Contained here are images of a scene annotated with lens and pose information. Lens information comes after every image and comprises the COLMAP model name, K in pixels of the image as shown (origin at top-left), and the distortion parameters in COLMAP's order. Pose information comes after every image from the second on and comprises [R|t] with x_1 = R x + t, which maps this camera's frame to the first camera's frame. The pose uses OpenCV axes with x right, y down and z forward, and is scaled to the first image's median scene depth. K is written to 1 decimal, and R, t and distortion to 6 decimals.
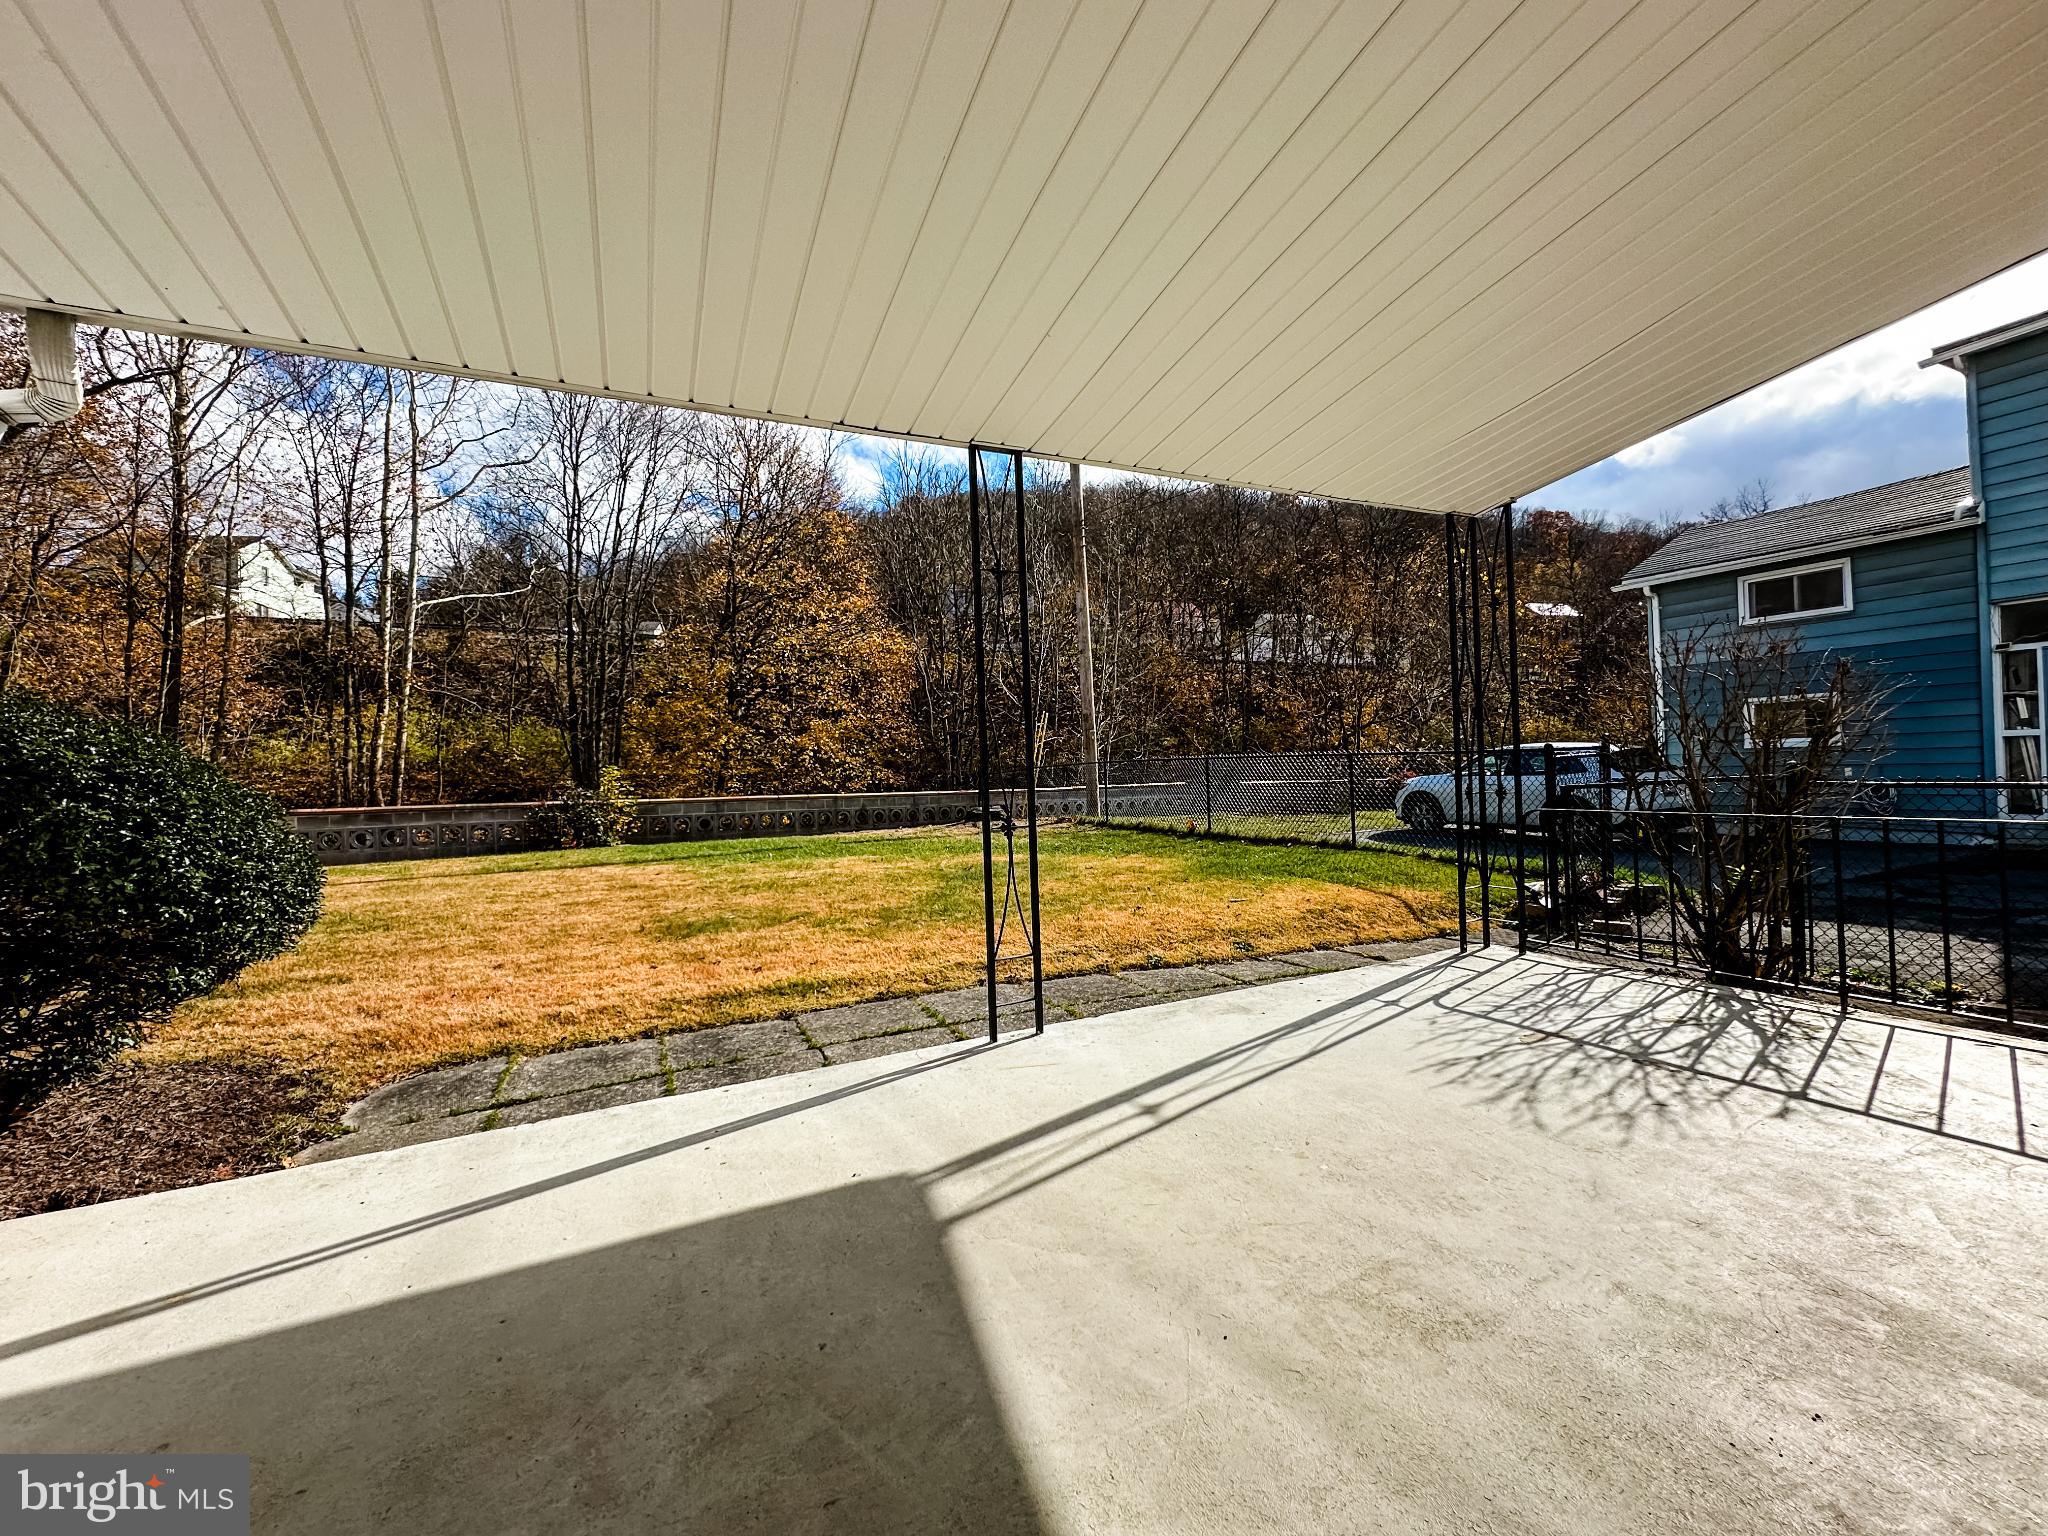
lens RADIAL K [[831.3, 0, 1024.0], [0, 831.3, 768.0], [0, 0, 1]] dist [-0.000766, -0.000147]
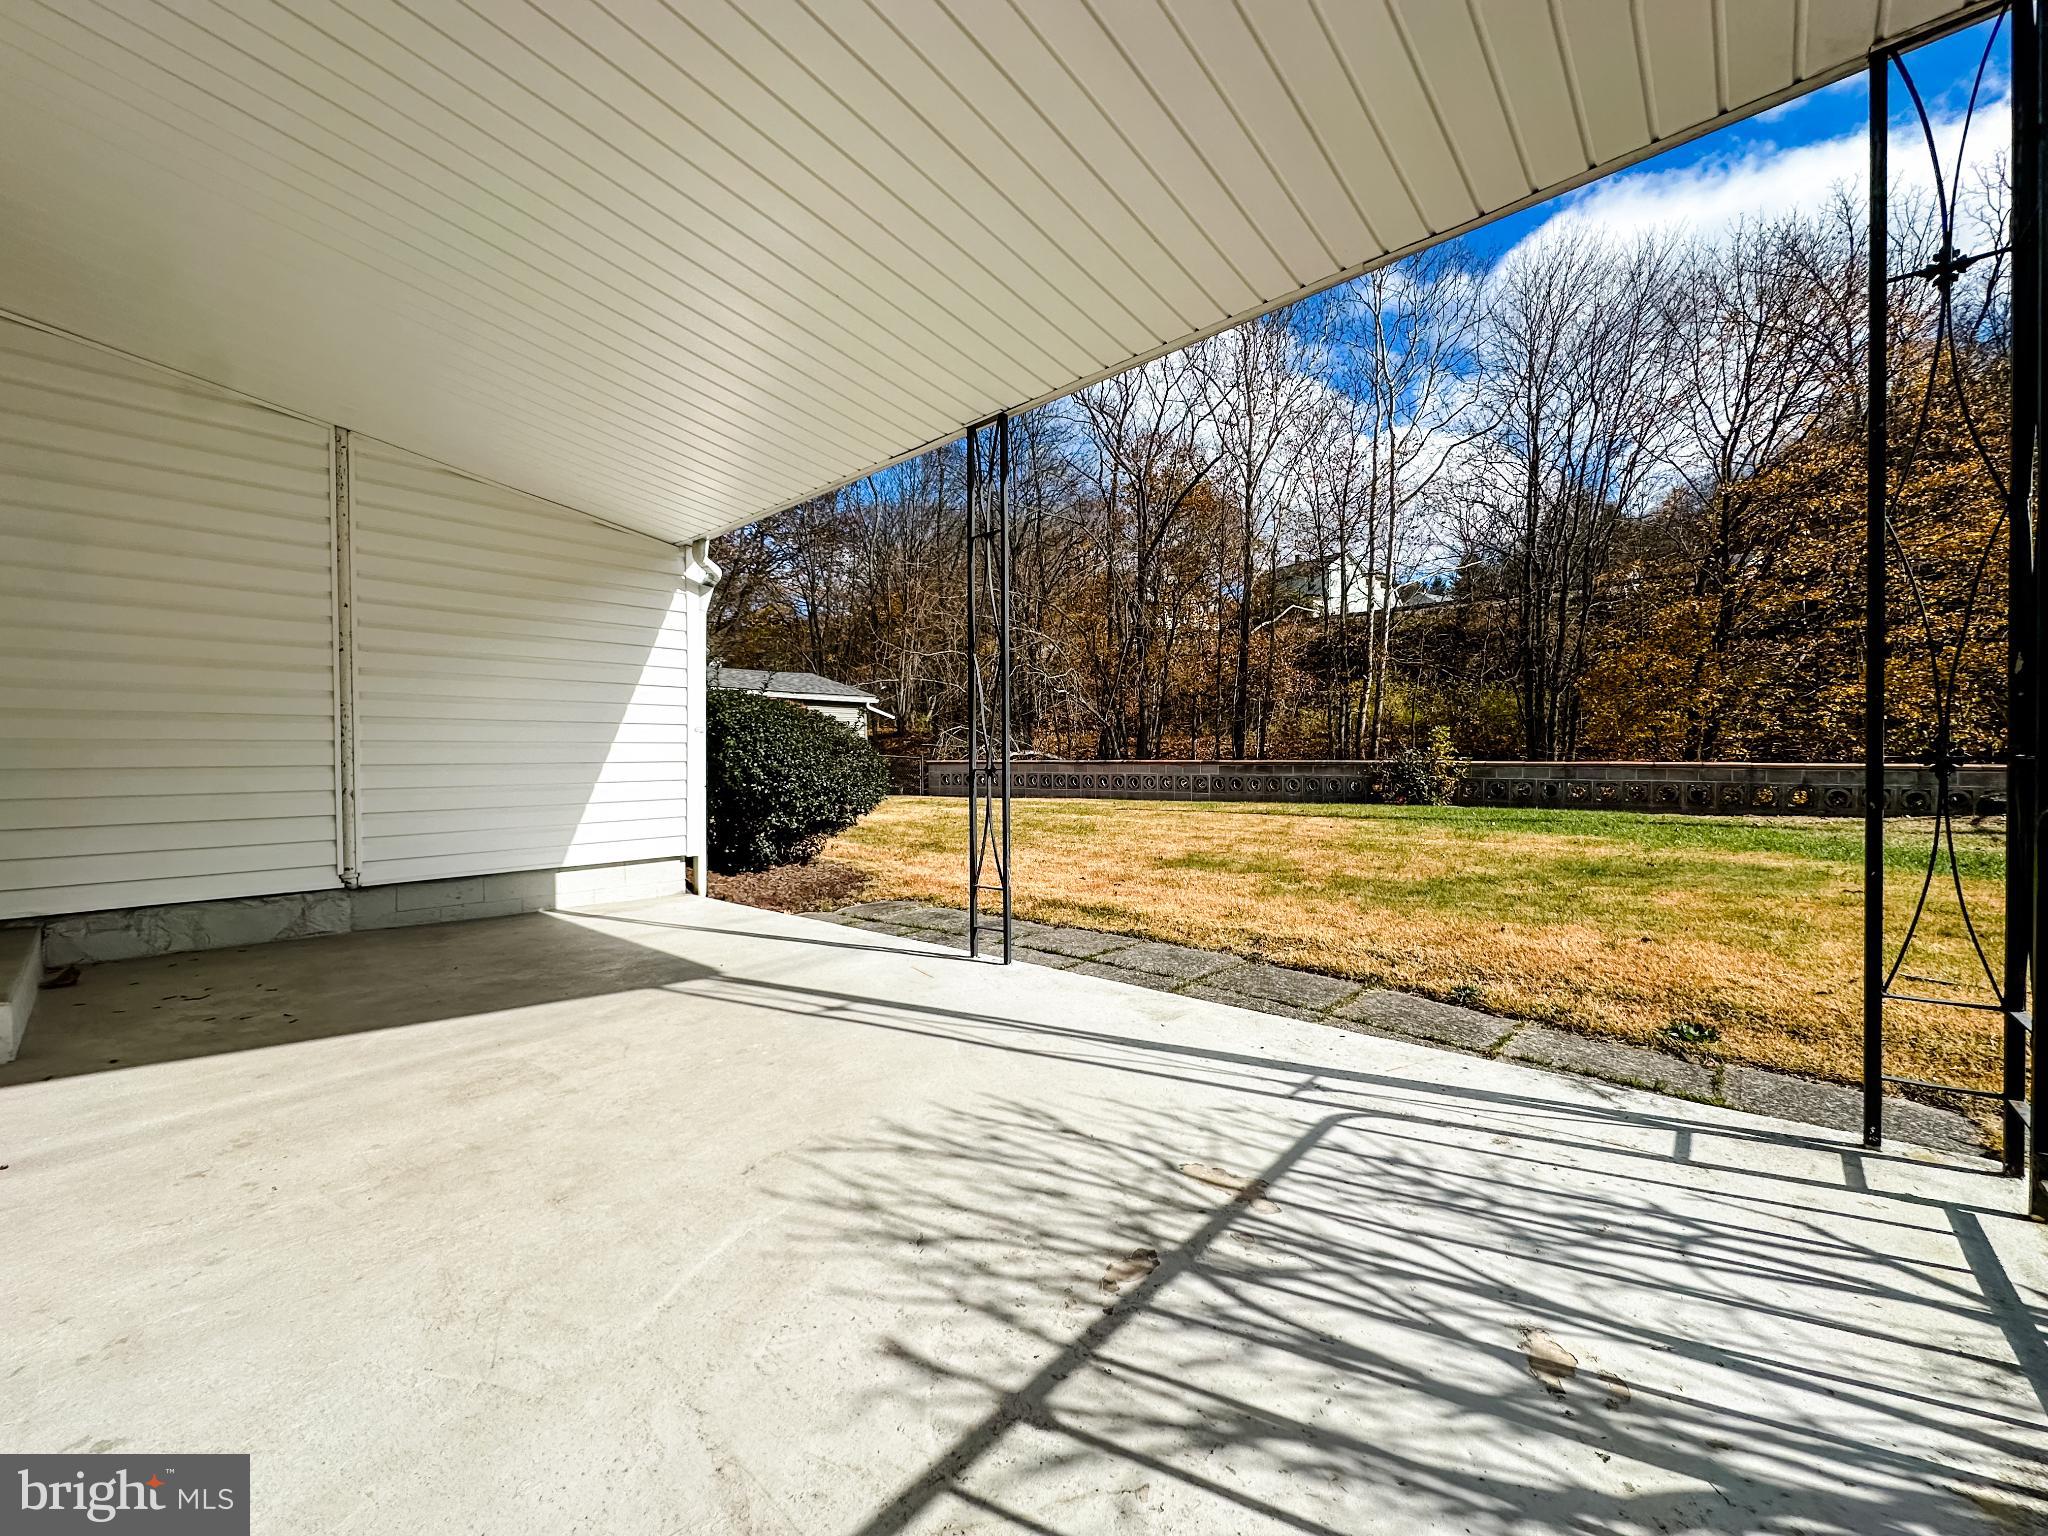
lens RADIAL K [[831.3, 0, 1024.0], [0, 831.3, 768.0], [0, 0, 1]] dist [-0.000766, -0.000147]
pose [[0.368478, 0.035804, -0.928947, 1.051967], [0.002933, 0.999208, 0.039675, 0.027213], [0.929632, -0.017344, 0.368081, 0.665158]]
